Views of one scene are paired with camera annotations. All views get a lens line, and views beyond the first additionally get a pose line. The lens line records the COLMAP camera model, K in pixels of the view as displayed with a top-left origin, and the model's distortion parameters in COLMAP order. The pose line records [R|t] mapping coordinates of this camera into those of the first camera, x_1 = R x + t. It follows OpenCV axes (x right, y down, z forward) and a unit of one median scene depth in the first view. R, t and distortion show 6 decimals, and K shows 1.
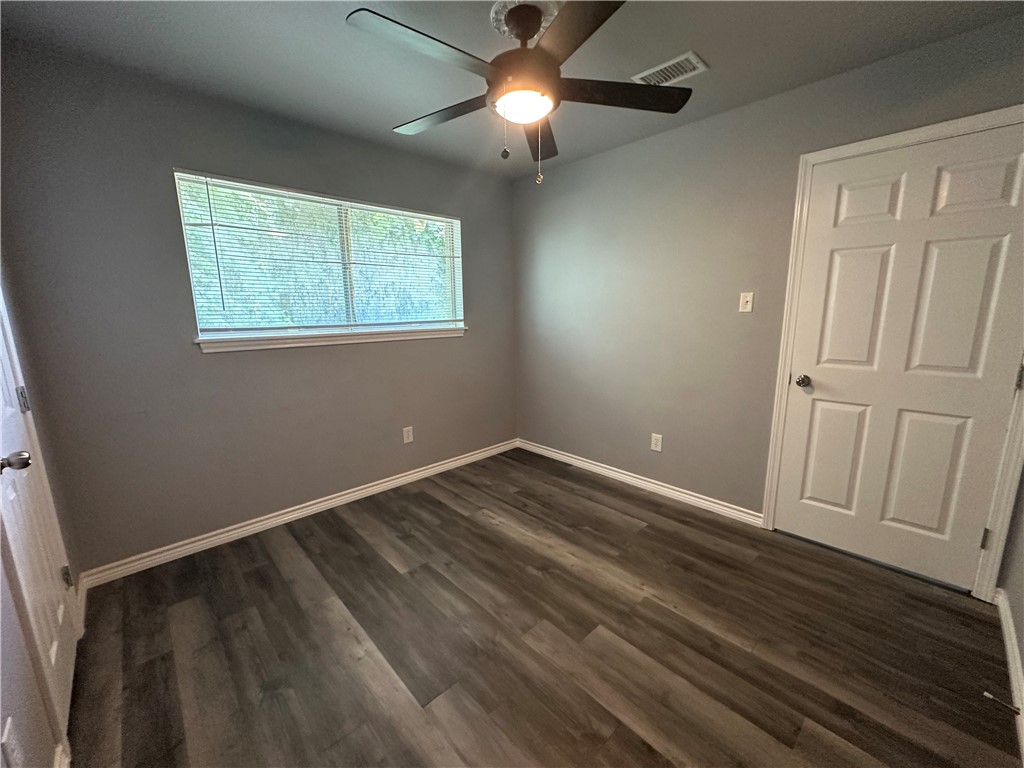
lens RADIAL K [[411.0, 0, 512.0], [0, 411.0, 384.0], [0, 0, 1]] dist [-0.000341, 0.000273]
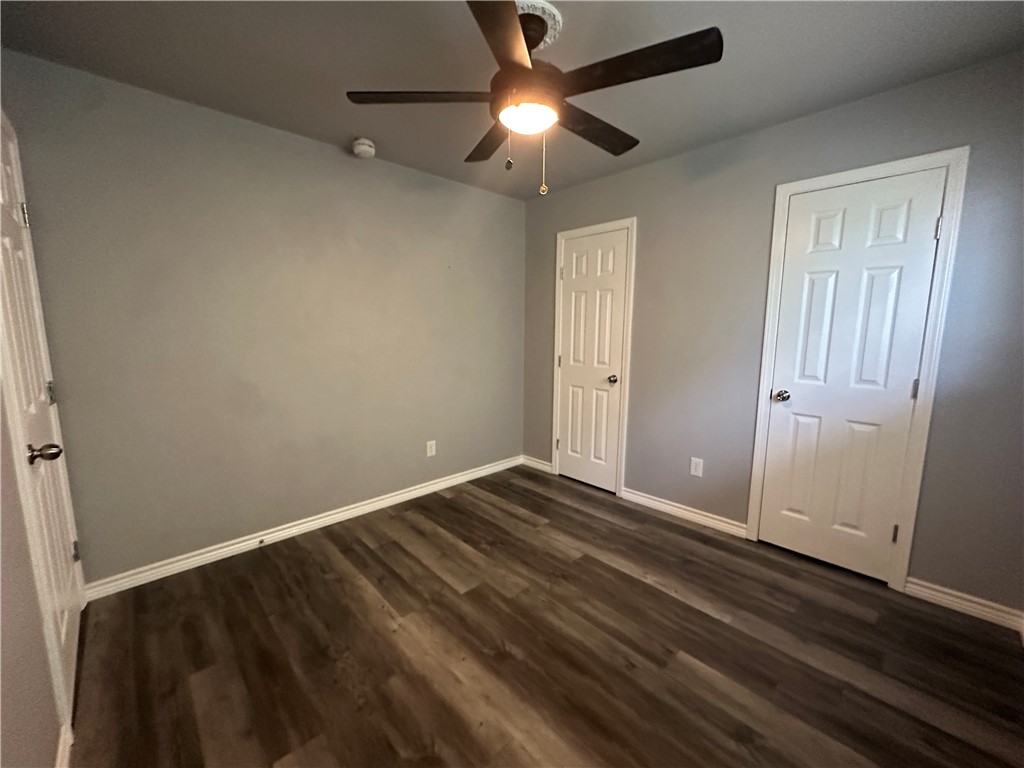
lens RADIAL K [[411.0, 0, 512.0], [0, 411.0, 384.0], [0, 0, 1]] dist [-0.000341, 0.000273]
pose [[-0.999945, 0.008358, 0.006276, 0.050753], [0.009918, 0.948168, 0.317614, -0.286355], [-0.003296, 0.317659, -0.948199, 1.590484]]
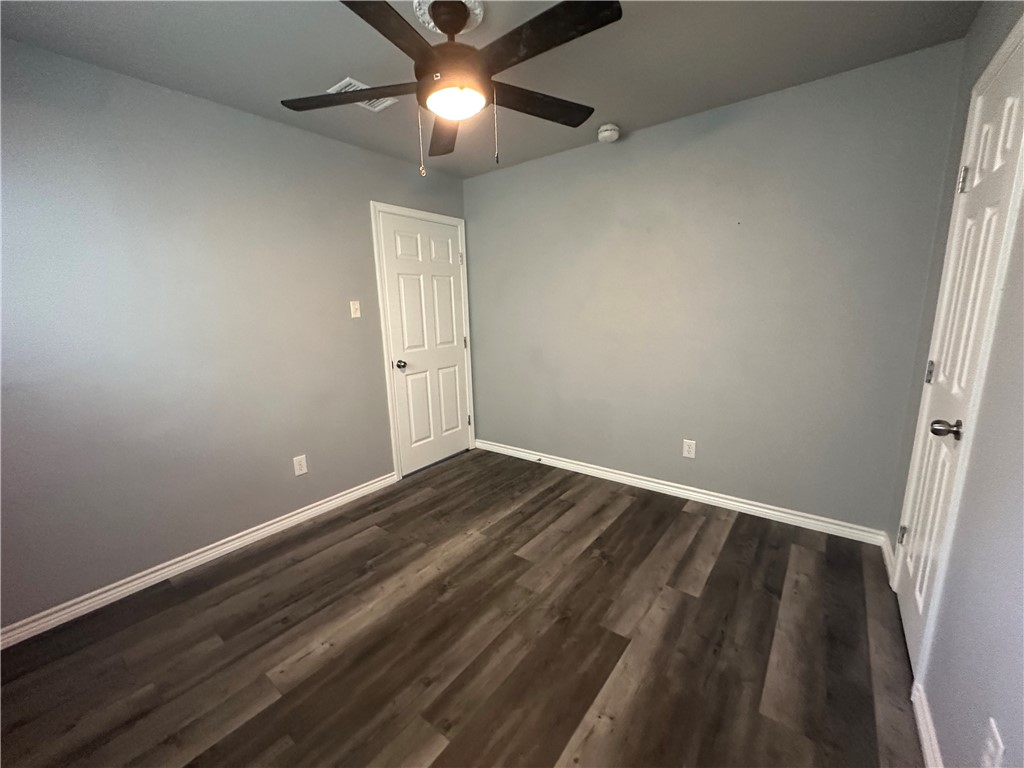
lens RADIAL K [[408.6, 0, 512.8], [0, 408.6, 384.9], [0, 0, 1]] dist [-0.001830, 0.000242]
pose [[-0.153449, -0.169087, 0.973582, -0.781875], [0.214320, 0.956104, 0.199831, -0.146836], [-0.964635, 0.239323, -0.110475, 0.846664]]
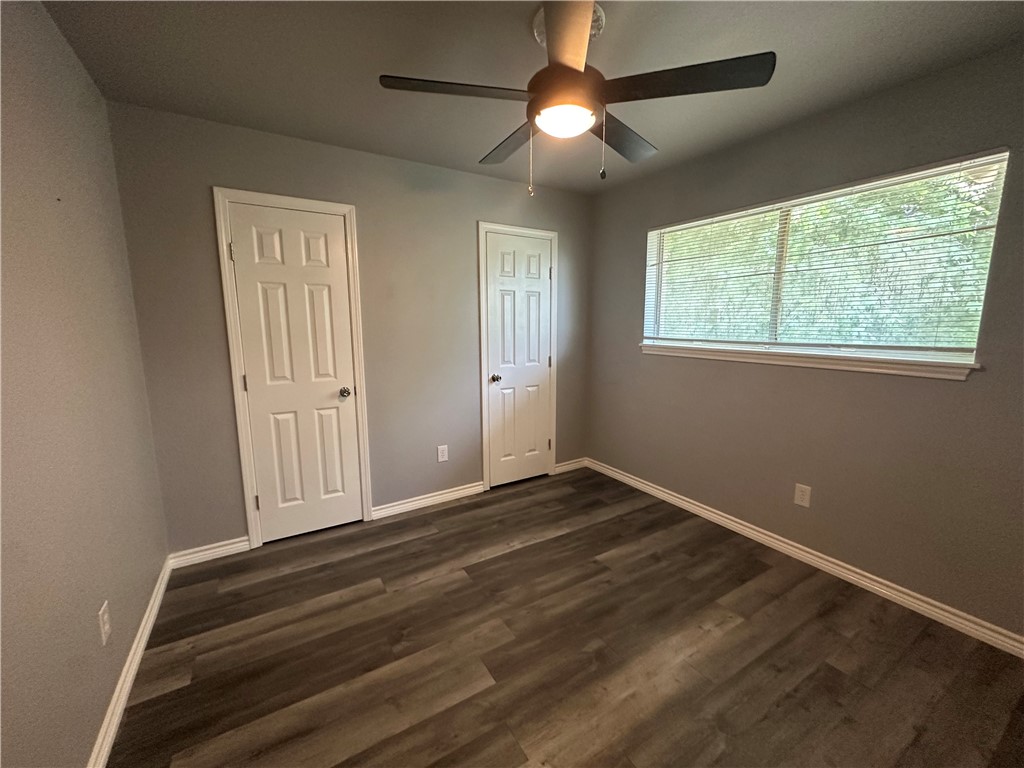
lens RADIAL K [[411.0, 0, 512.0], [0, 411.0, 384.0], [0, 0, 1]] dist [-0.000341, 0.000273]
pose [[-0.211183, 0.157870, -0.964613, 0.802698], [-0.171849, 0.965502, 0.195639, -0.184690], [0.962221, 0.207083, -0.176768, 0.878875]]
